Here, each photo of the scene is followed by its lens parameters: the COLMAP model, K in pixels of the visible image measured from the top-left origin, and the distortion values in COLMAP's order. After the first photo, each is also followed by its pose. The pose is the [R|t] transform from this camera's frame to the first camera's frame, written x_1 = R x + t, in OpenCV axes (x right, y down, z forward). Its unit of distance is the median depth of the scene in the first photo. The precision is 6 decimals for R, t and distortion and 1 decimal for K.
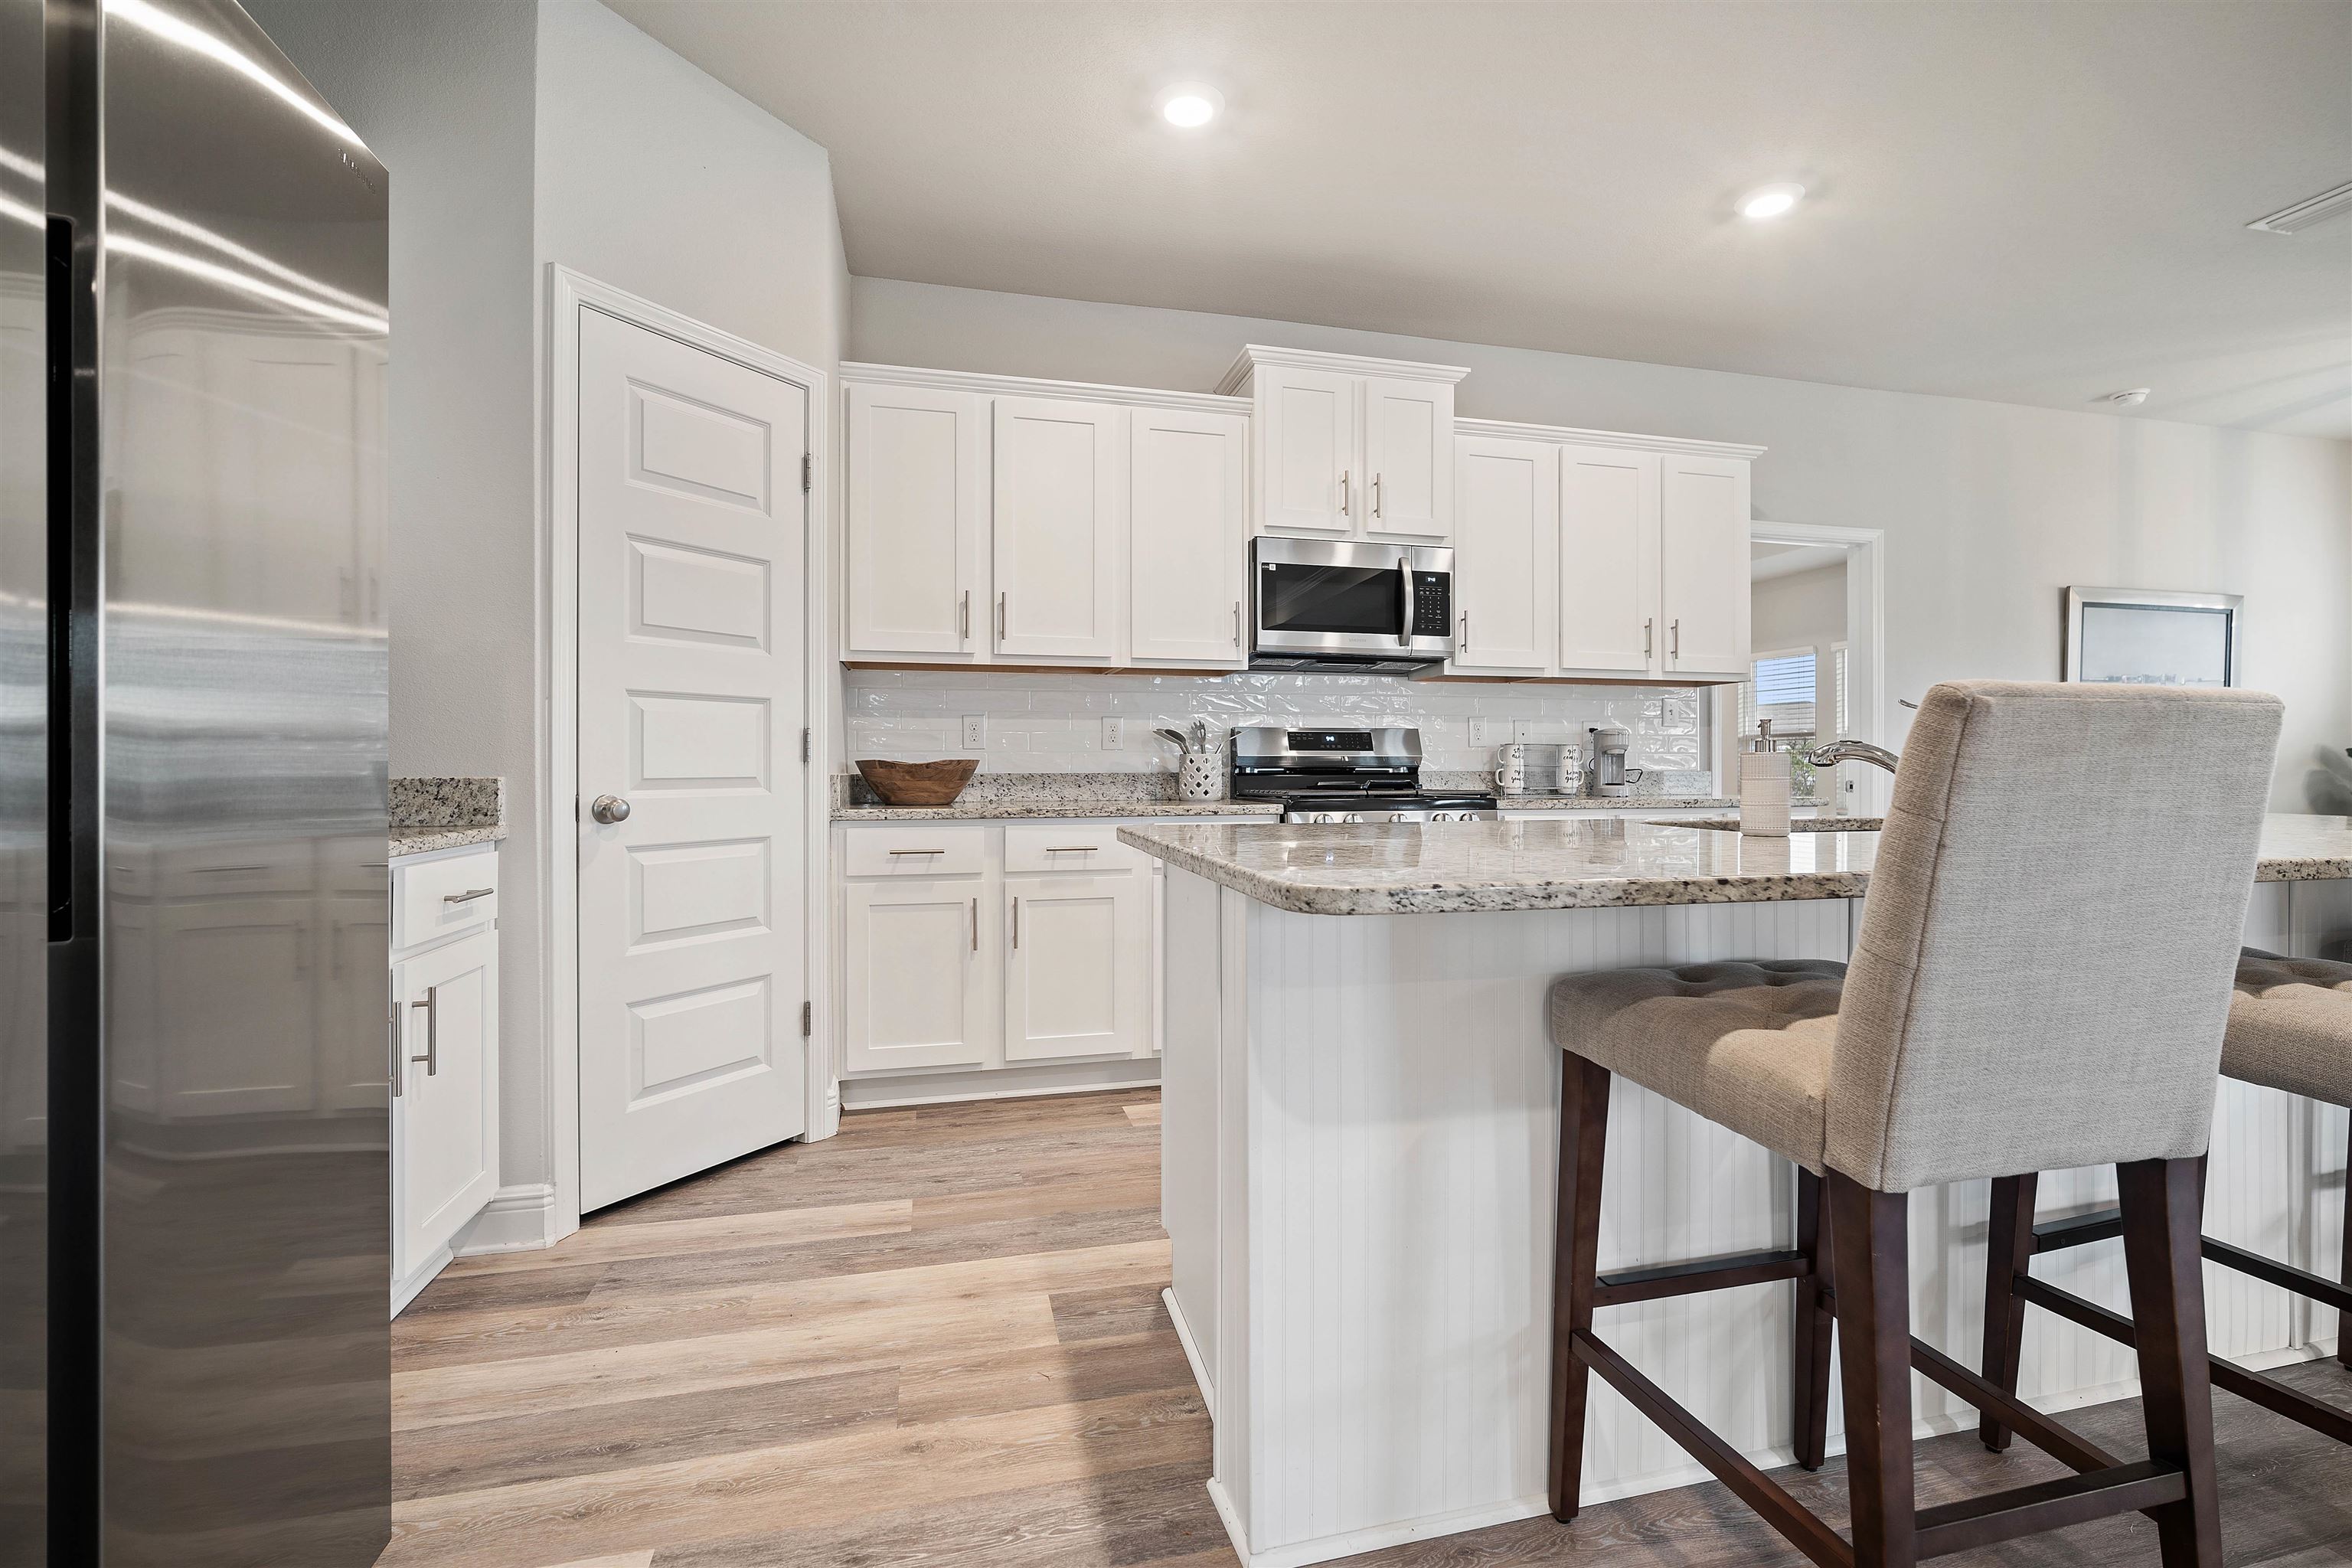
lens RADIAL K [[1035.9, 0, 1194.6], [0, 1035.9, 773.3], [0, 0, 1]] dist [-0.005981, 0.000281]
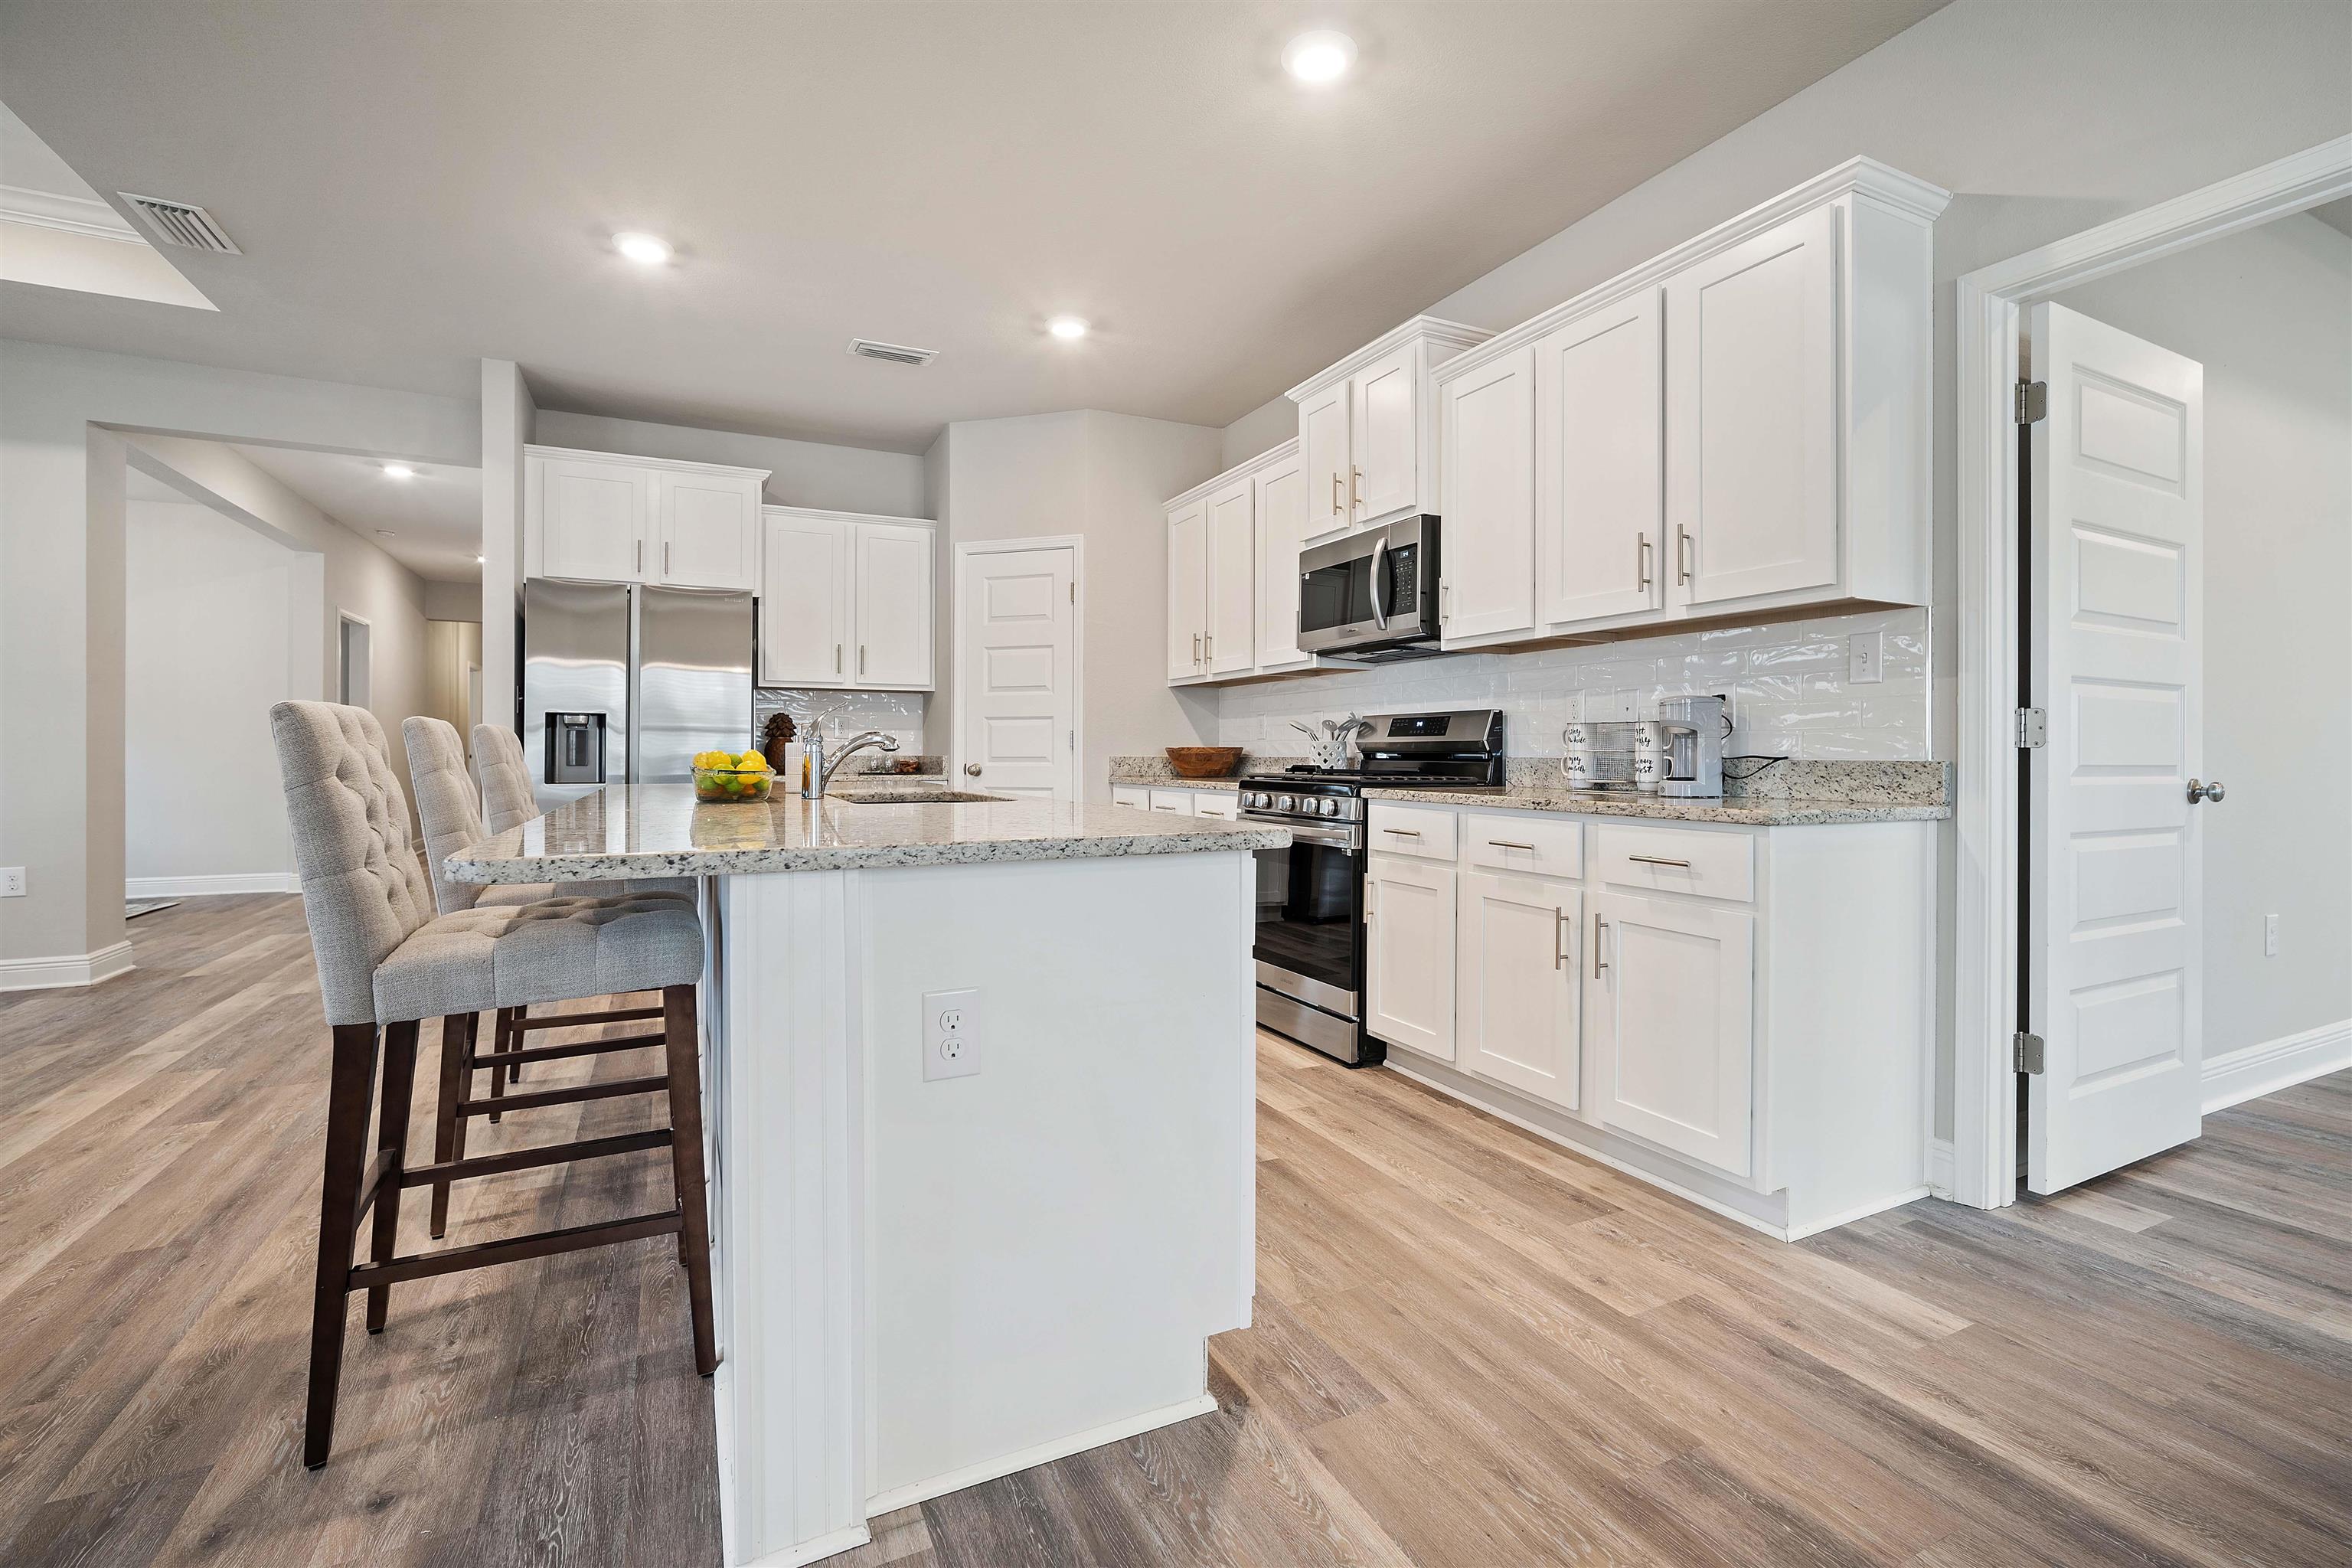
lens RADIAL K [[1035.9, 0, 1194.6], [0, 1035.9, 773.3], [0, 0, 1]] dist [-0.005981, 0.000281]
pose [[0.229975, 0.020290, -0.972985, 1.465403], [-0.007871, 0.999789, 0.018988, -0.004664], [0.973165, 0.003292, 0.230087, 0.788318]]
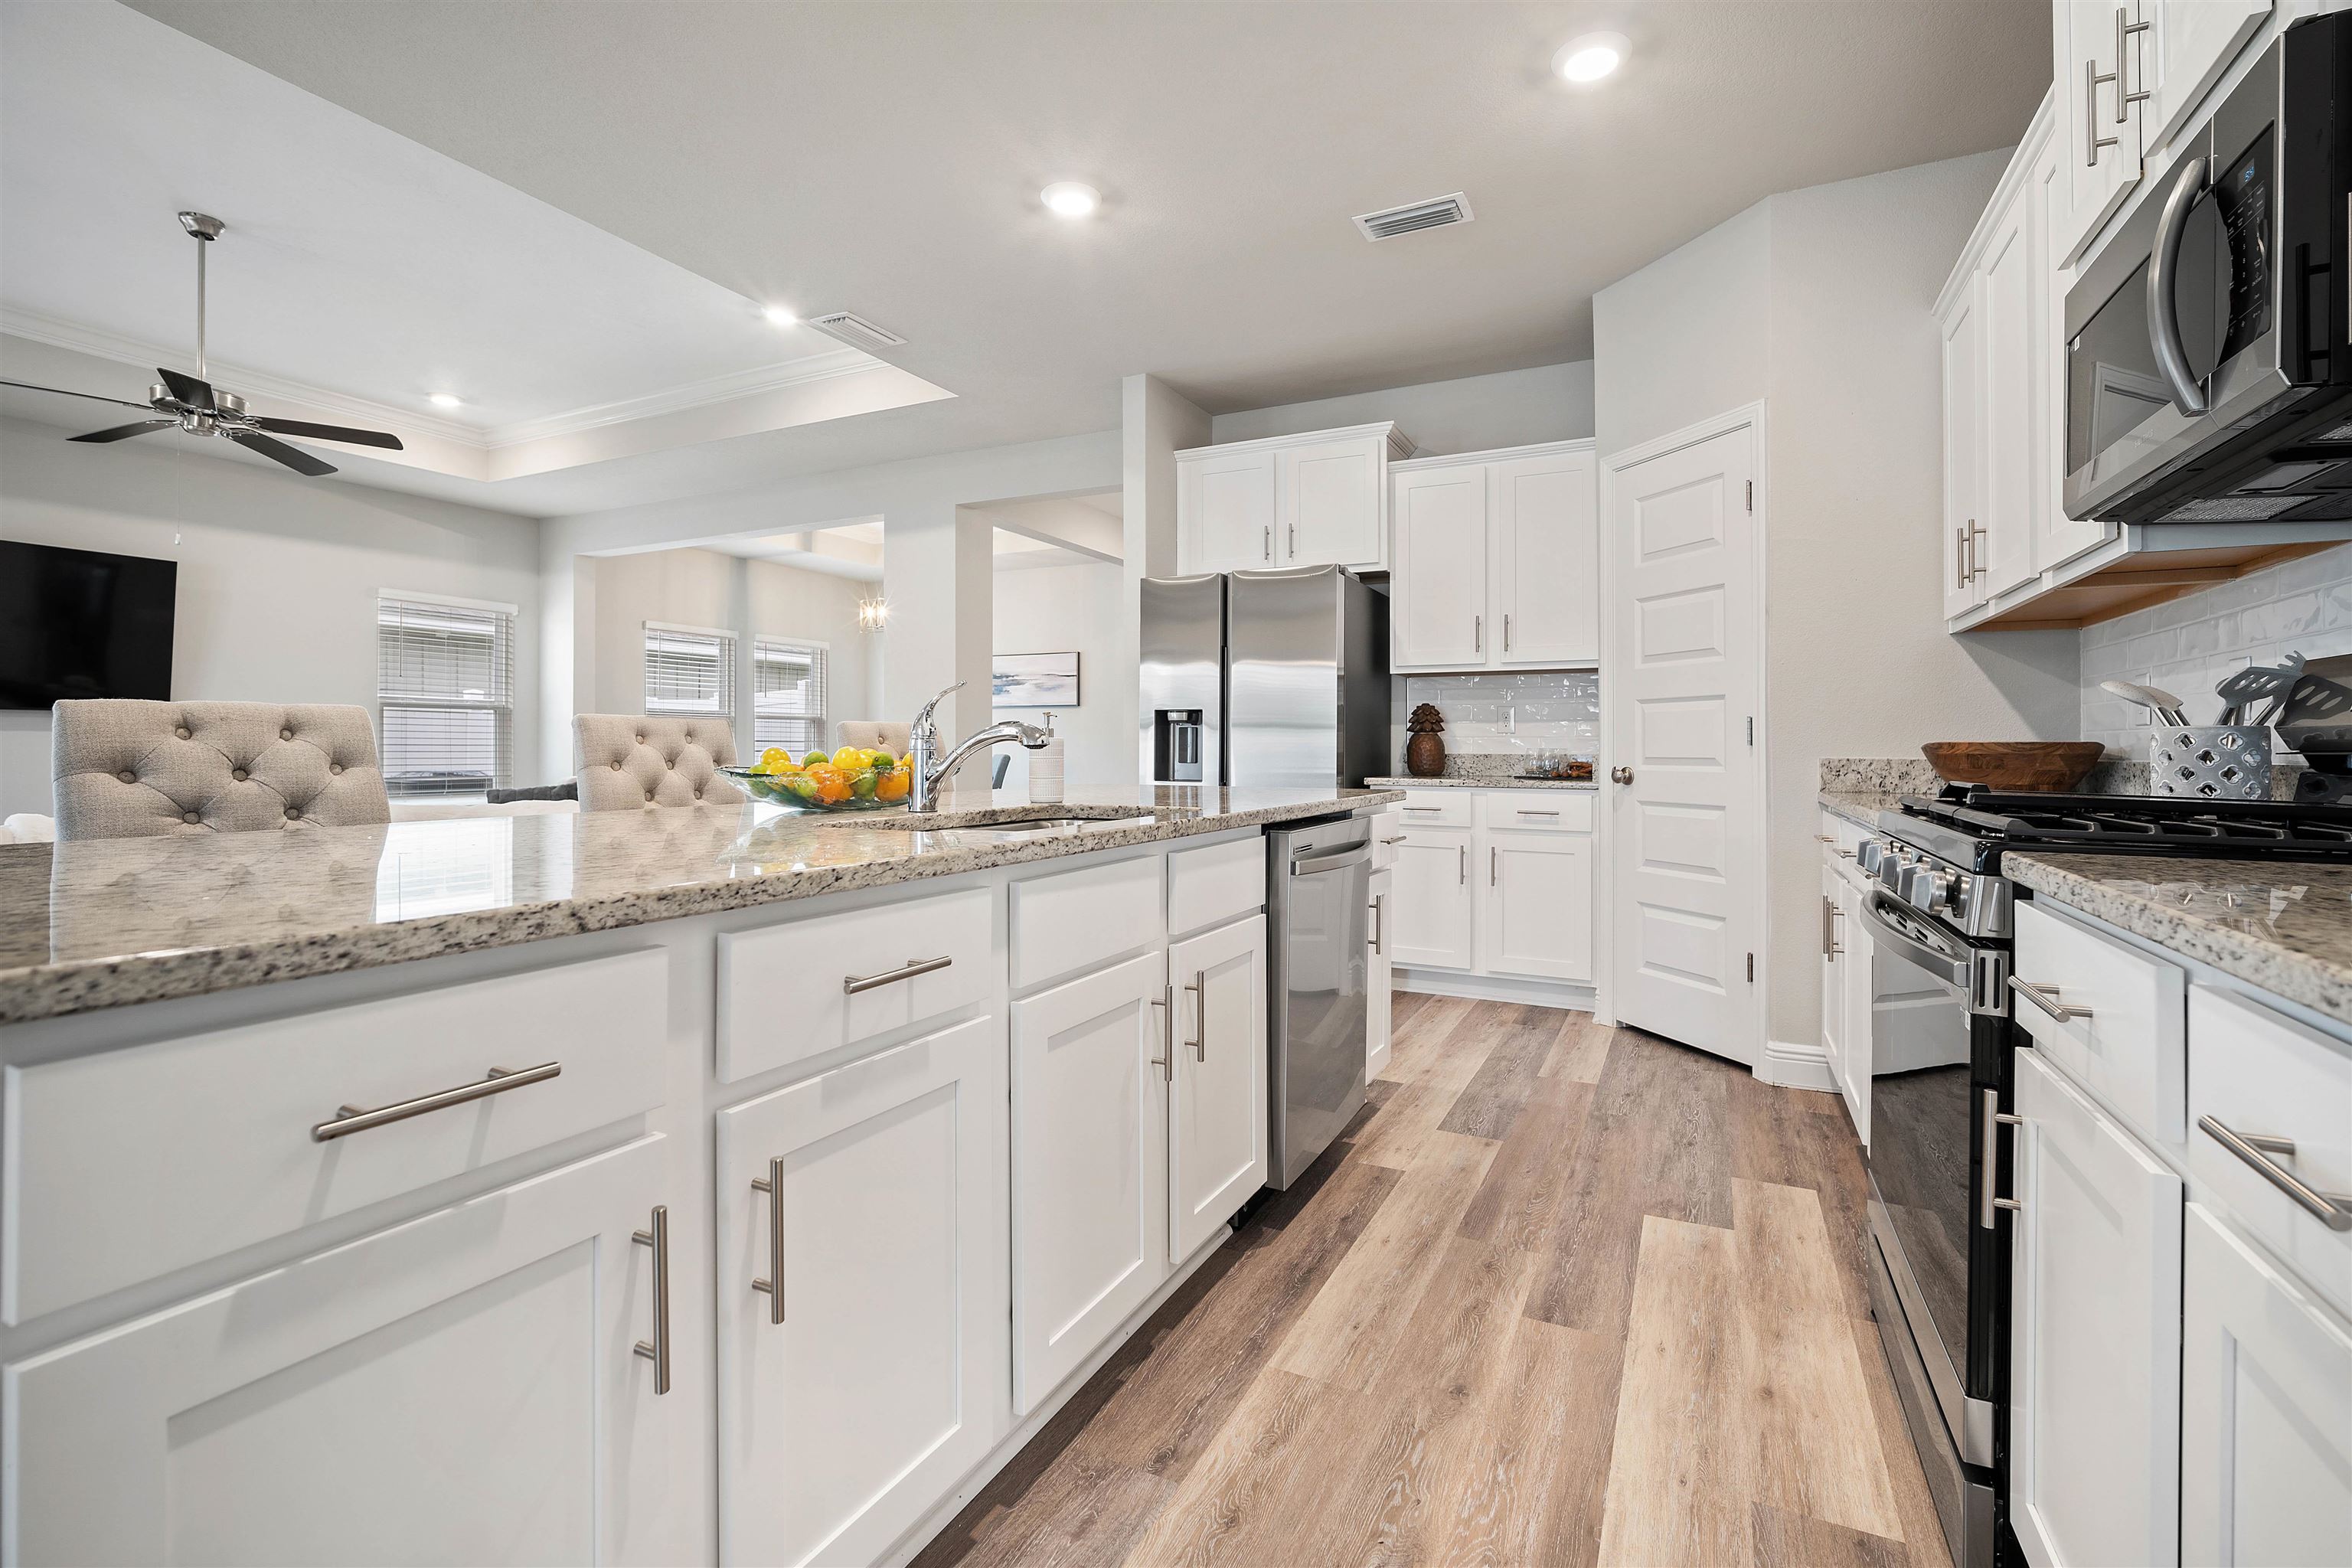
lens RADIAL K [[1035.9, 0, 1194.6], [0, 1035.9, 773.3], [0, 0, 1]] dist [-0.005981, 0.000281]
pose [[-0.644268, 0.017506, -0.764600, 0.910664], [-0.008864, 0.999500, 0.030354, -0.009934], [0.764749, 0.026333, -0.643790, 1.268611]]
